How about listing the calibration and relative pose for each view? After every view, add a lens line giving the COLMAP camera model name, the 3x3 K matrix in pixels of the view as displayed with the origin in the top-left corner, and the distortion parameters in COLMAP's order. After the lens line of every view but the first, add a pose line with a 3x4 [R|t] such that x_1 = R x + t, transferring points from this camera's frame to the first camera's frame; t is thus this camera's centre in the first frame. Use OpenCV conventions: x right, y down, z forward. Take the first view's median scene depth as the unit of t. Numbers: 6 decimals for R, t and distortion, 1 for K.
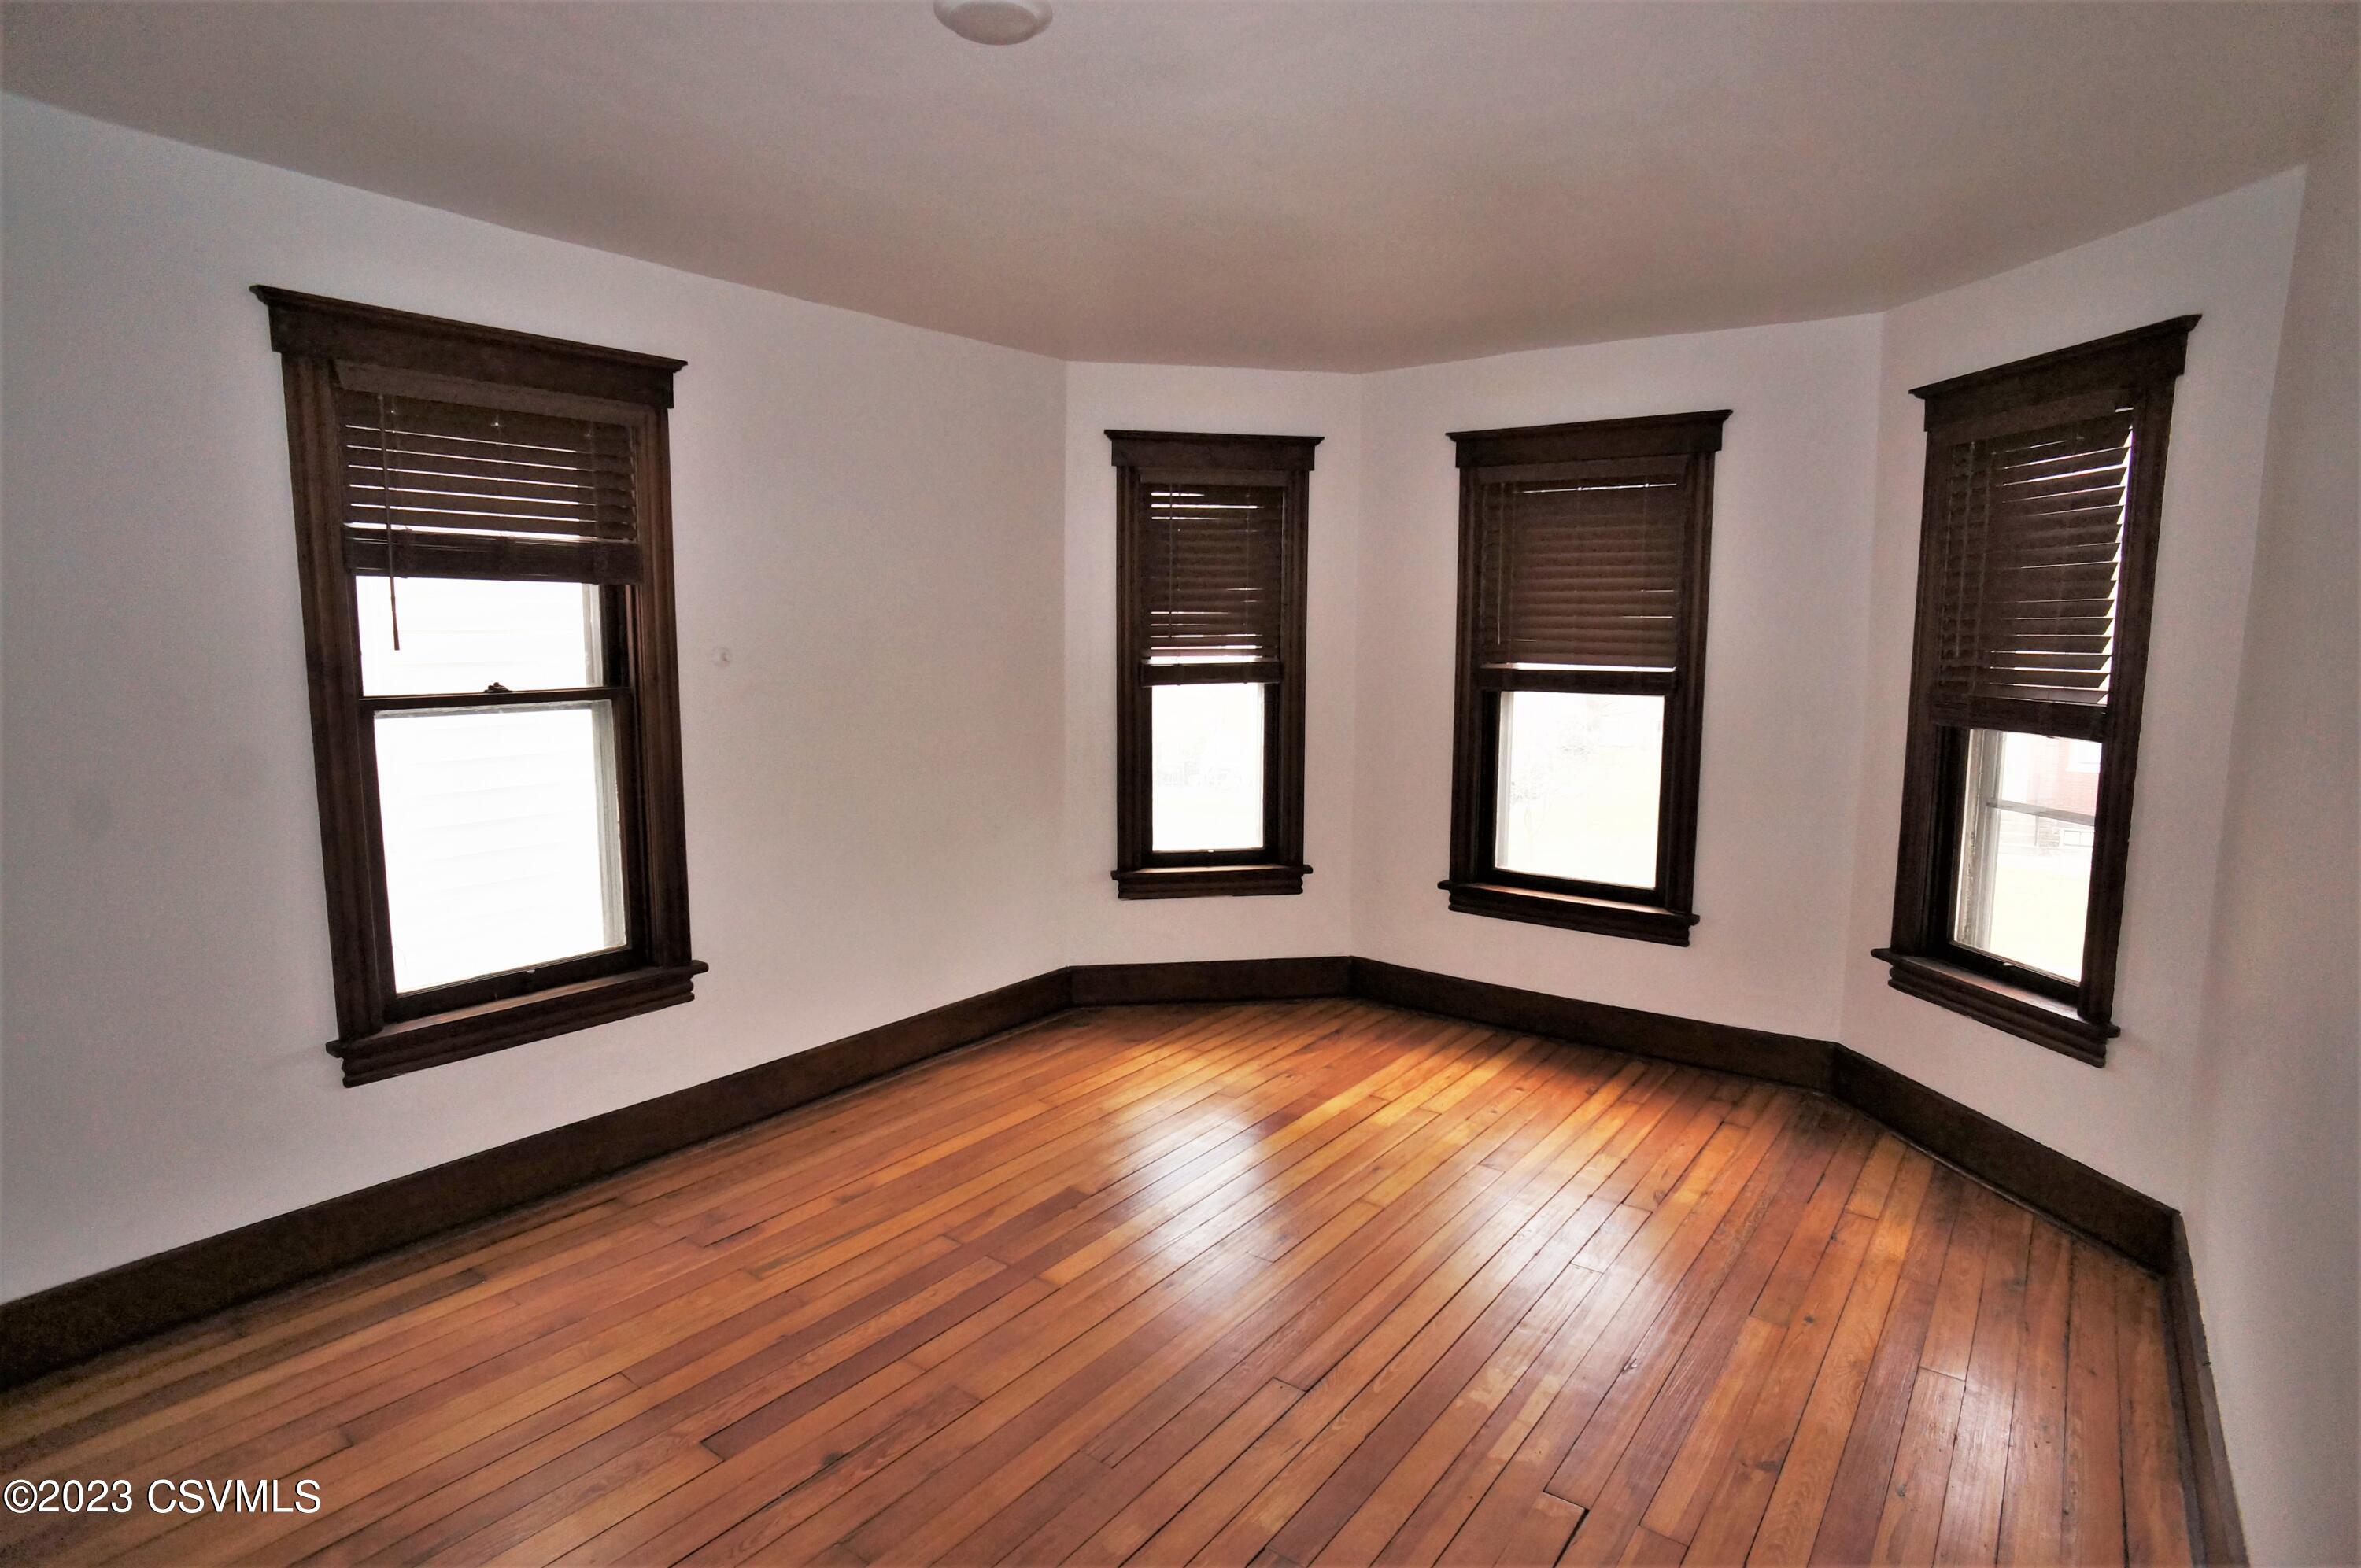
lens RADIAL K [[1217.5, 0, 1174.1], [0, 1217.5, 771.7], [0, 0, 1]] dist [-0.005083, 0.000202]
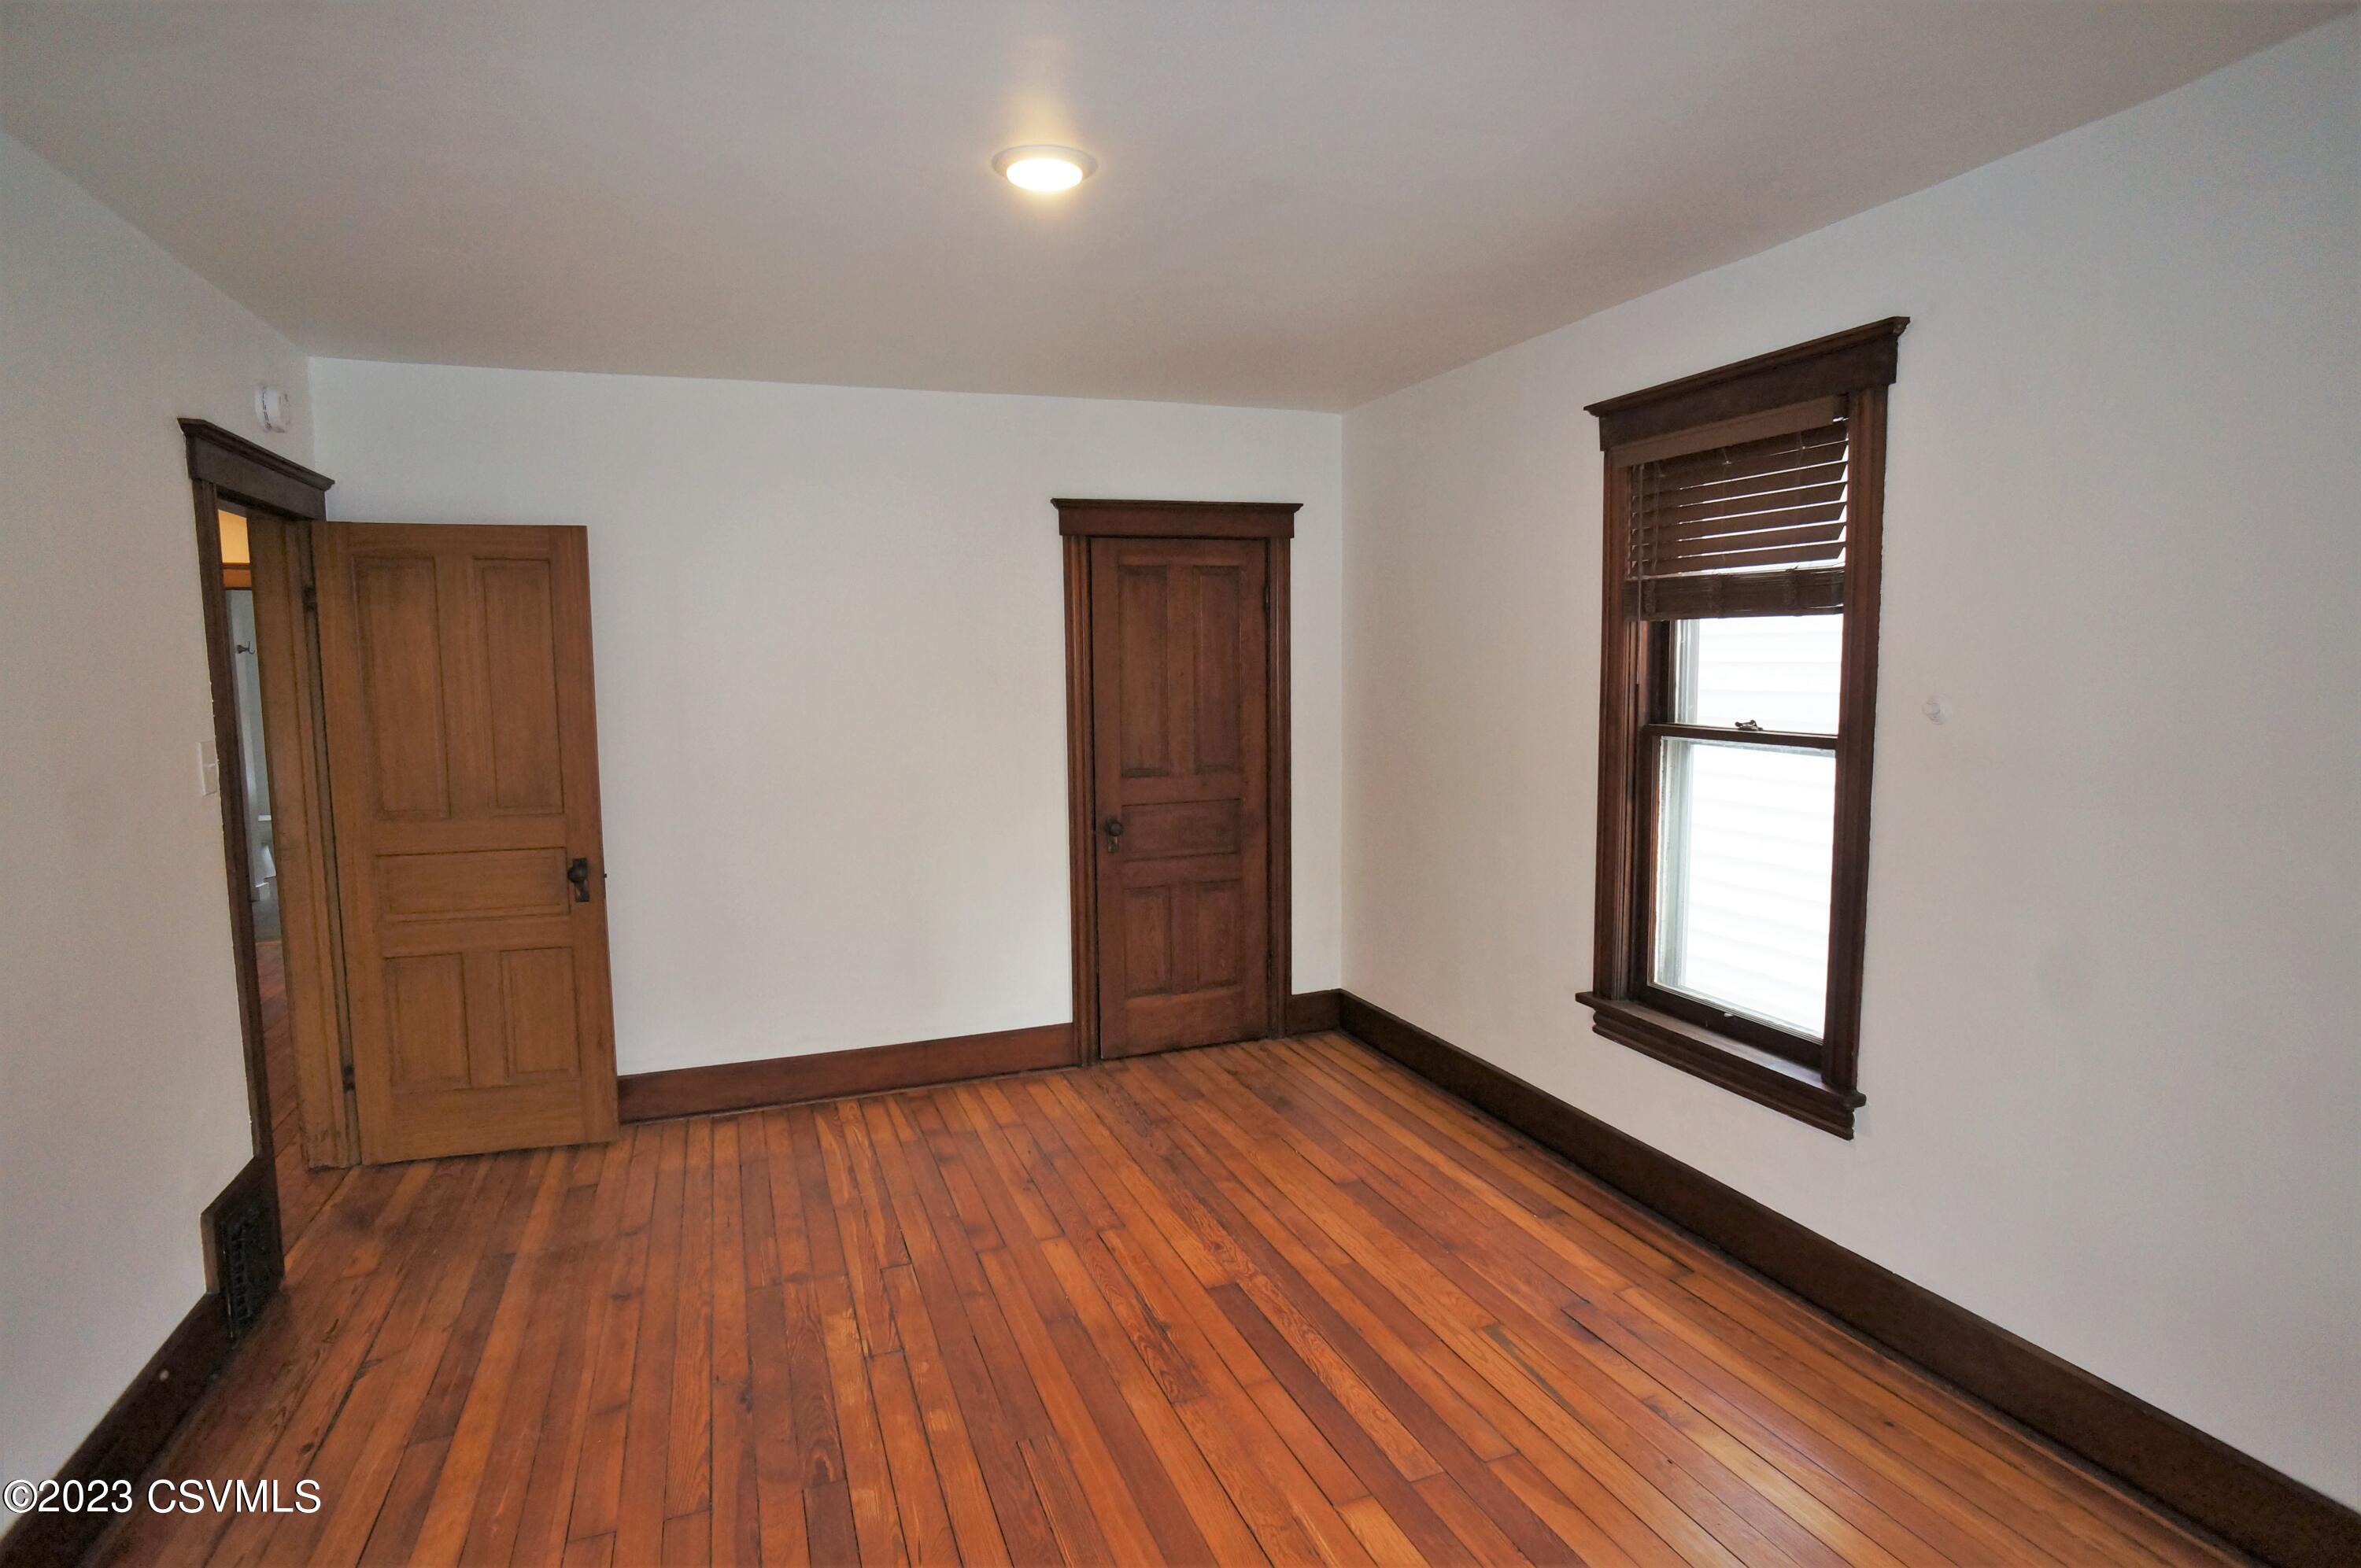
lens RADIAL K [[1217.5, 0, 1174.1], [0, 1217.5, 771.7], [0, 0, 1]] dist [-0.005083, 0.000202]
pose [[-0.512647, 0.087915, -0.854087, 0.579453], [-0.084922, 0.984675, 0.152329, -0.156026], [0.854390, 0.150622, -0.497324, 1.198348]]
